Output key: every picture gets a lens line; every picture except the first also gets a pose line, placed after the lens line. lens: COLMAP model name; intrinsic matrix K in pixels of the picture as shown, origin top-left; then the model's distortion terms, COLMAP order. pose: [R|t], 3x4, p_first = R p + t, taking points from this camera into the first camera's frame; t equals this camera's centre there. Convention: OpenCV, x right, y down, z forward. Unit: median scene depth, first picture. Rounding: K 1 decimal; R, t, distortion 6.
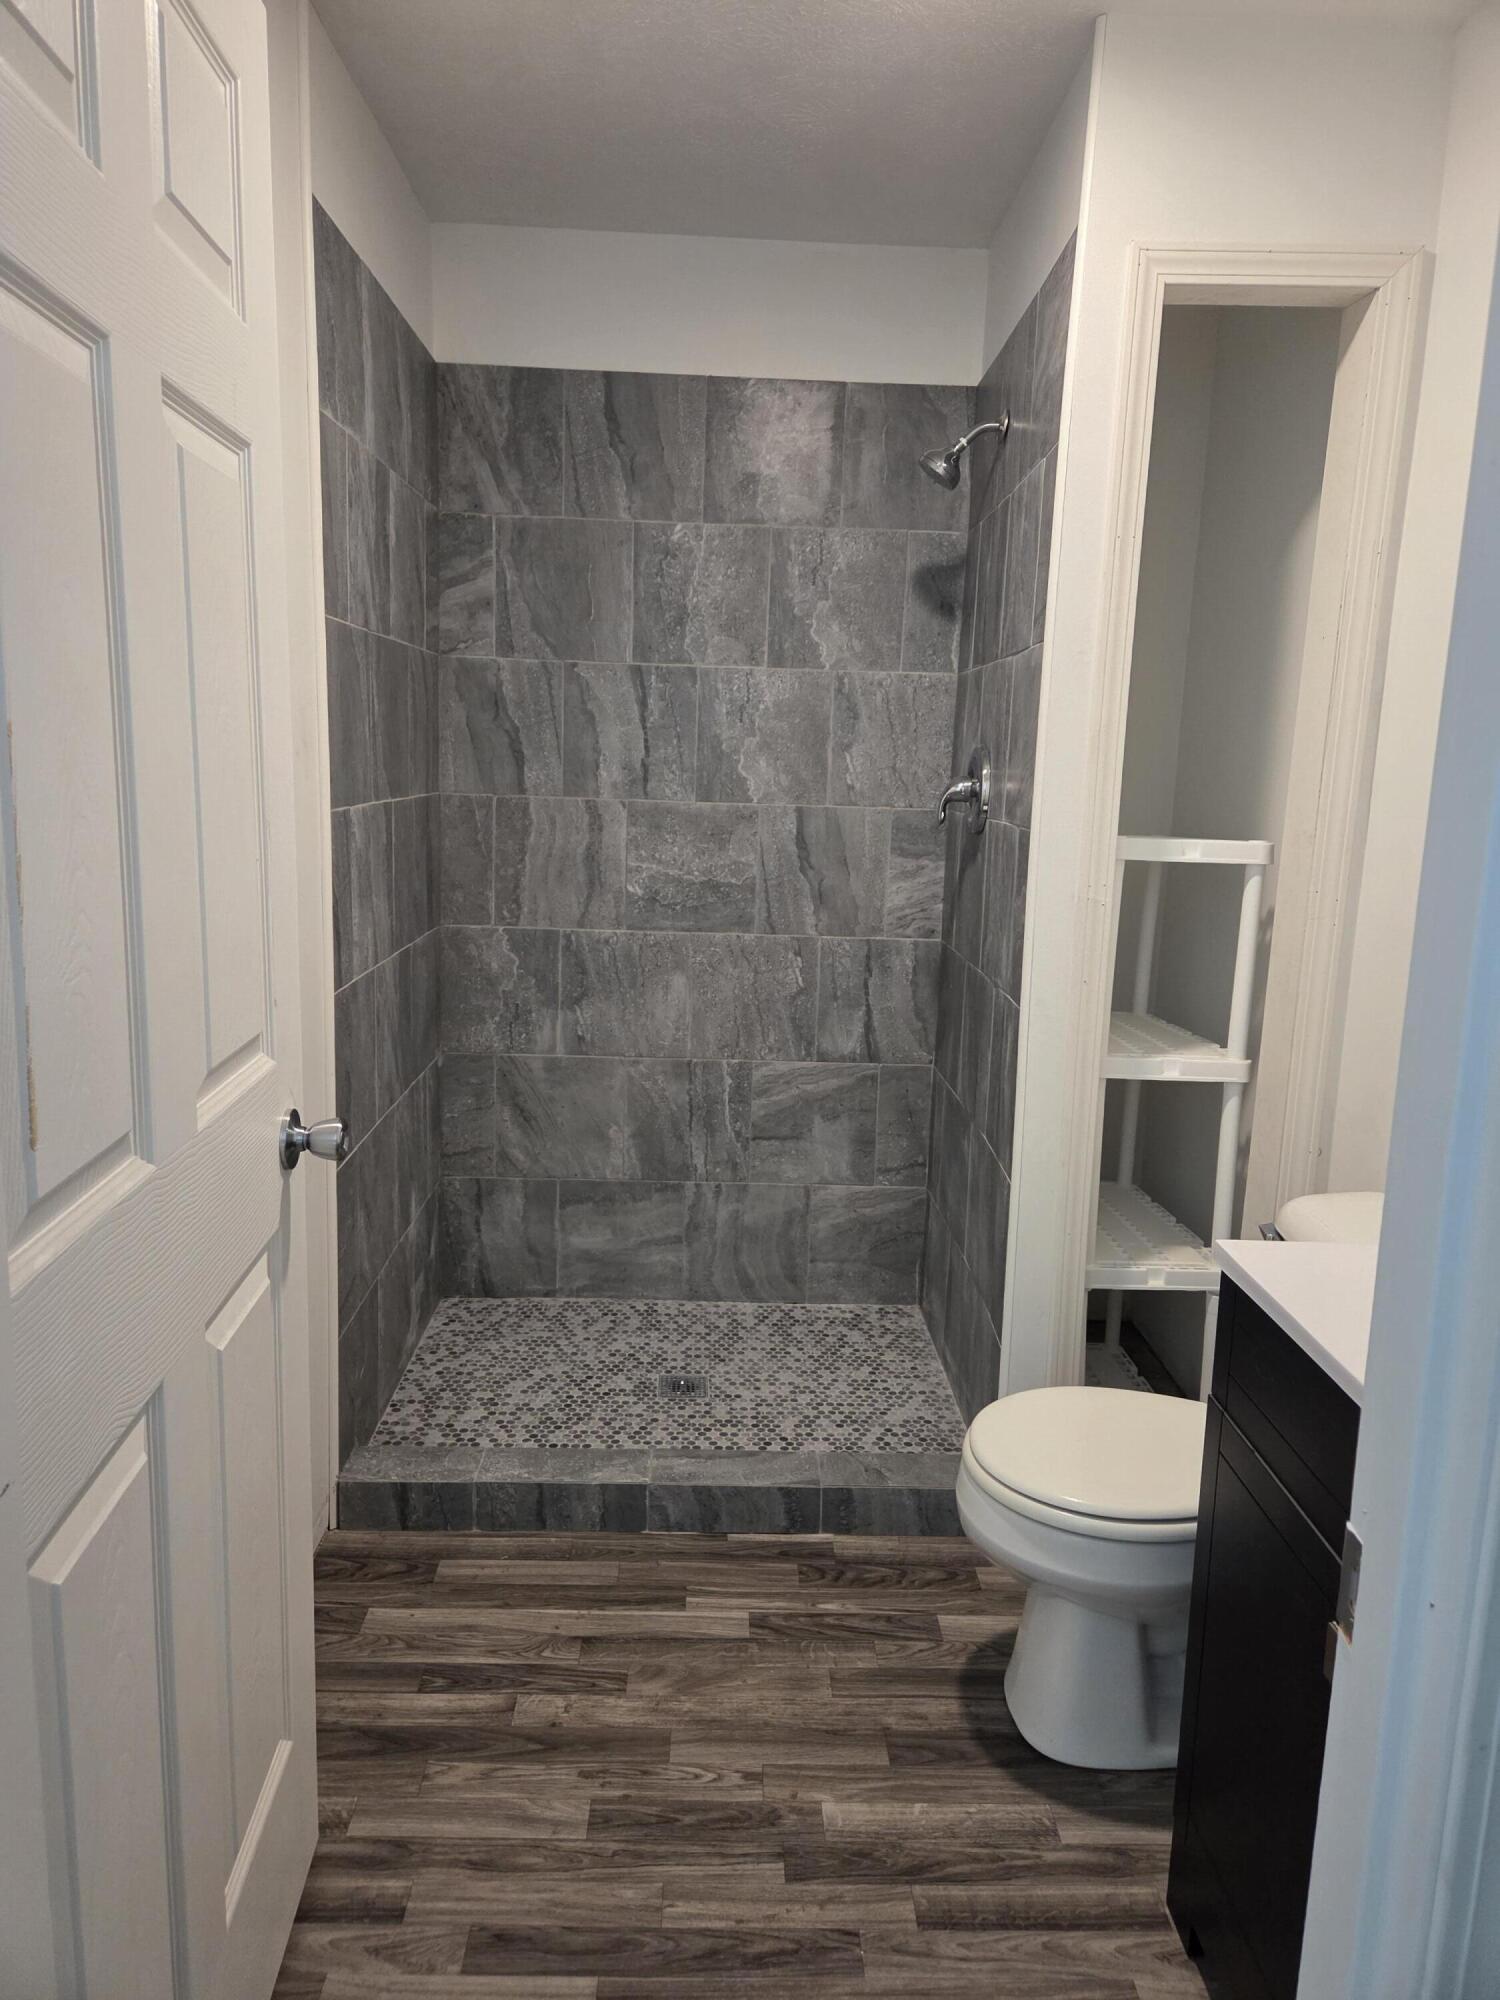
lens RADIAL K [[1344.2, 0, 750.0], [0, 1344.2, 1000.0], [0, 0, 1]] dist [-0.000092, -0.003242]
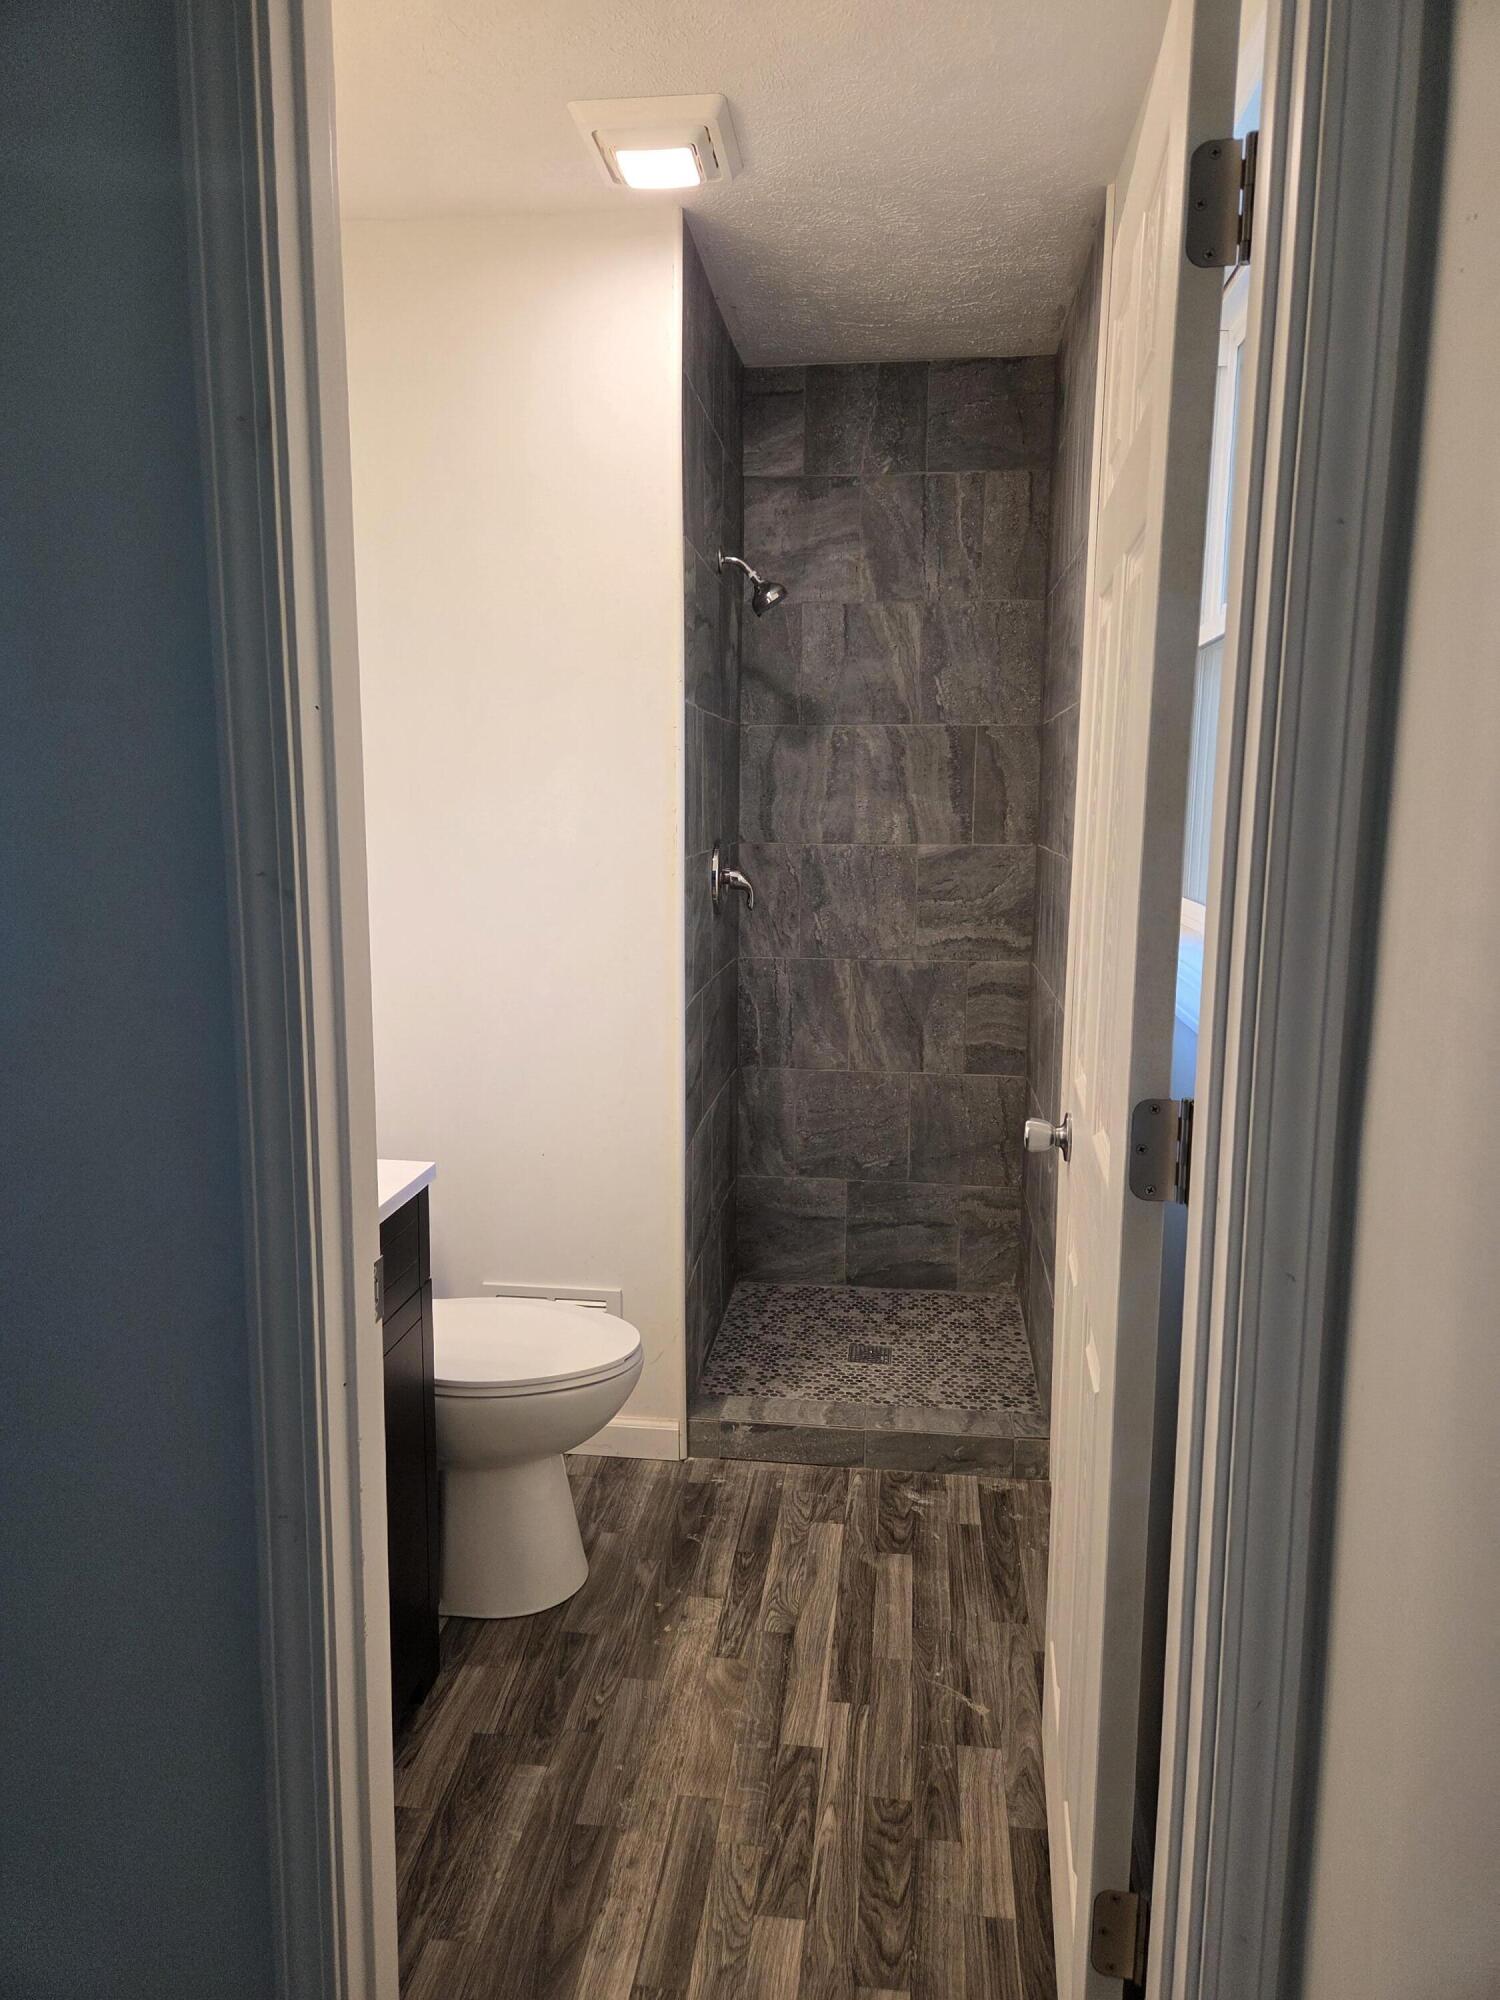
lens RADIAL K [[1344.2, 0, 750.0], [0, 1344.2, 1000.0], [0, 0, 1]] dist [-0.000092, -0.003242]
pose [[-0.155646, 0.115622, -0.981023, 0.933052], [-0.196809, 0.969586, 0.145499, -0.174218], [0.968009, 0.215721, -0.128157, 1.066768]]
